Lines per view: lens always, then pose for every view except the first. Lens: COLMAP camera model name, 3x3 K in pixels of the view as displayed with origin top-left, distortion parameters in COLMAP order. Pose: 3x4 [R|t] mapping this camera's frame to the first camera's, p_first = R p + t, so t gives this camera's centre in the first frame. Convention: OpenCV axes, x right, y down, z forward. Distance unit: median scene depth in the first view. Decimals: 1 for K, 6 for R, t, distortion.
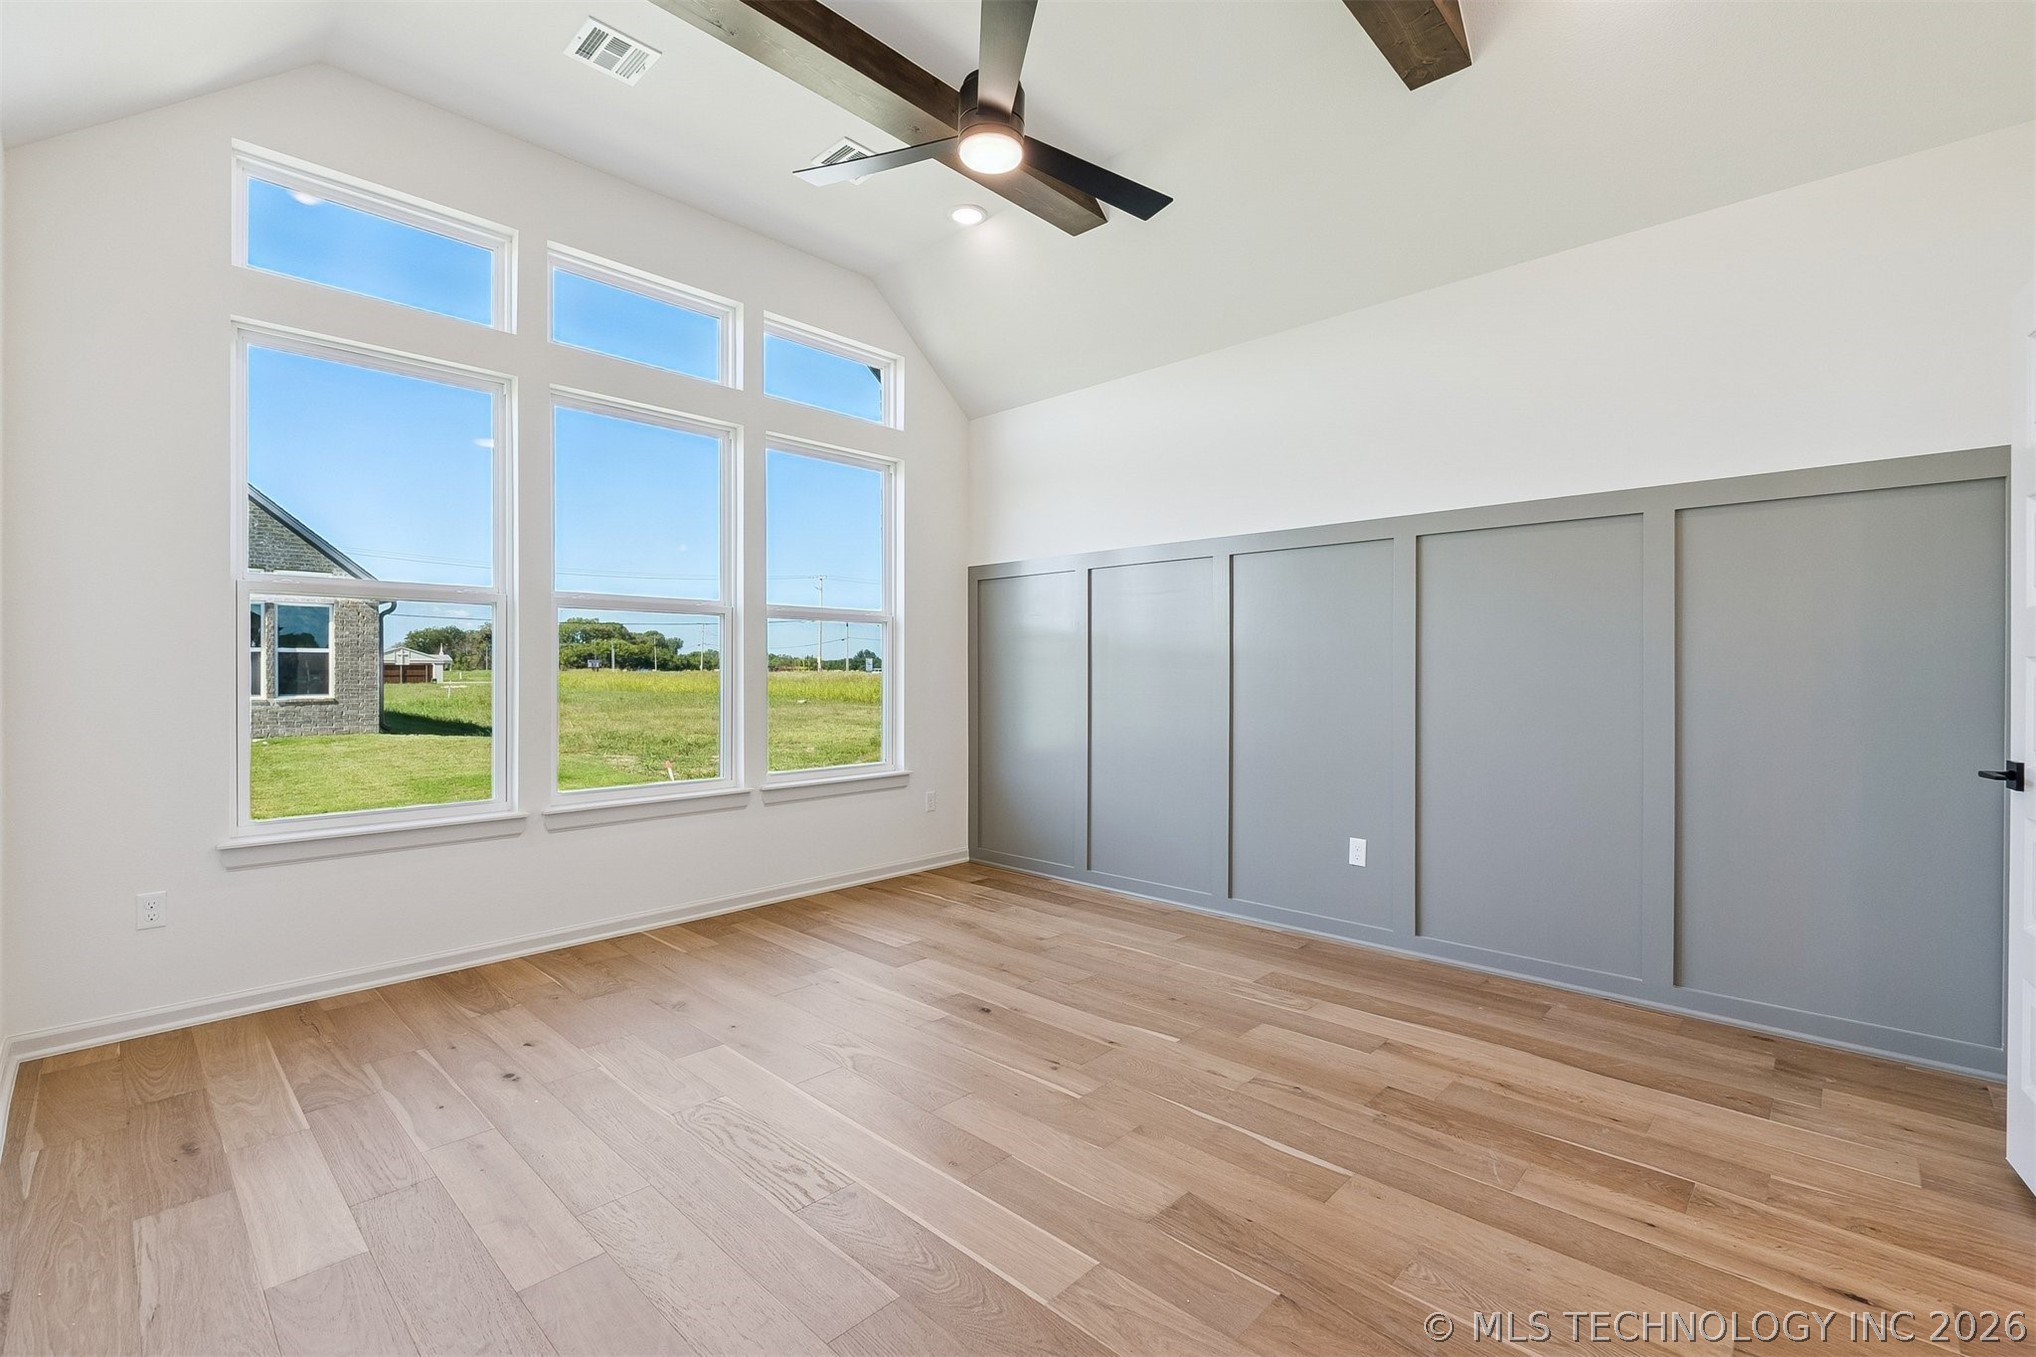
lens RADIAL K [[891.1, 0, 1018.0], [0, 891.1, 678.5], [0, 0, 1]] dist [-0.000043, -0.000008]
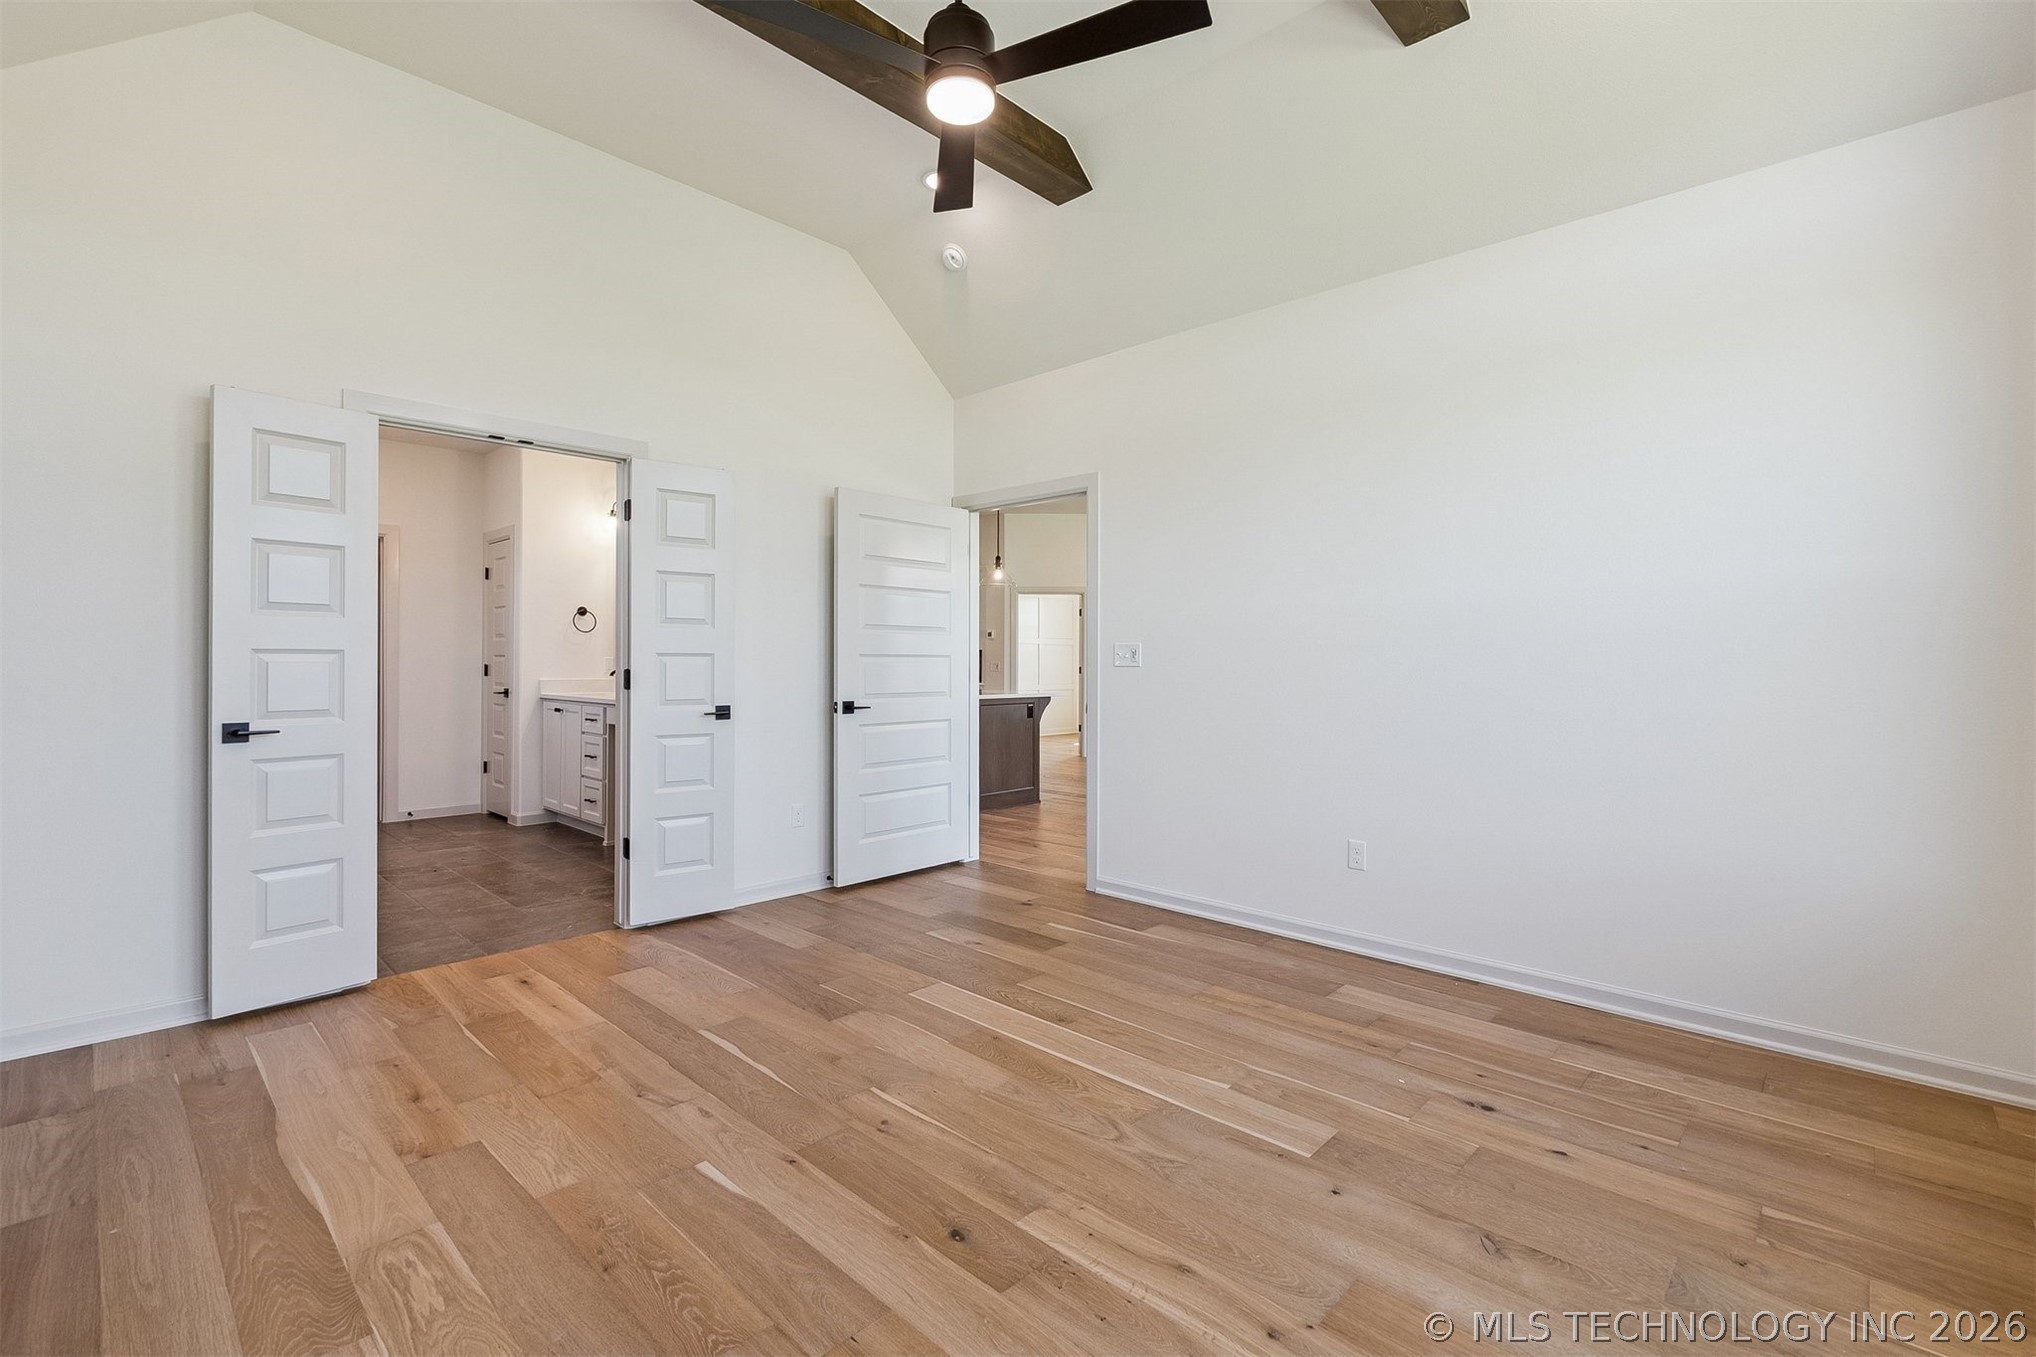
lens RADIAL K [[891.1, 0, 1018.0], [0, 891.1, 678.5], [0, 0, 1]] dist [-0.000043, -0.000008]
pose [[-0.999975, -0.005784, 0.004095, -0.089191], [-0.005675, 0.999640, 0.026206, -0.014956], [-0.004245, 0.026183, -0.999648, 1.843803]]
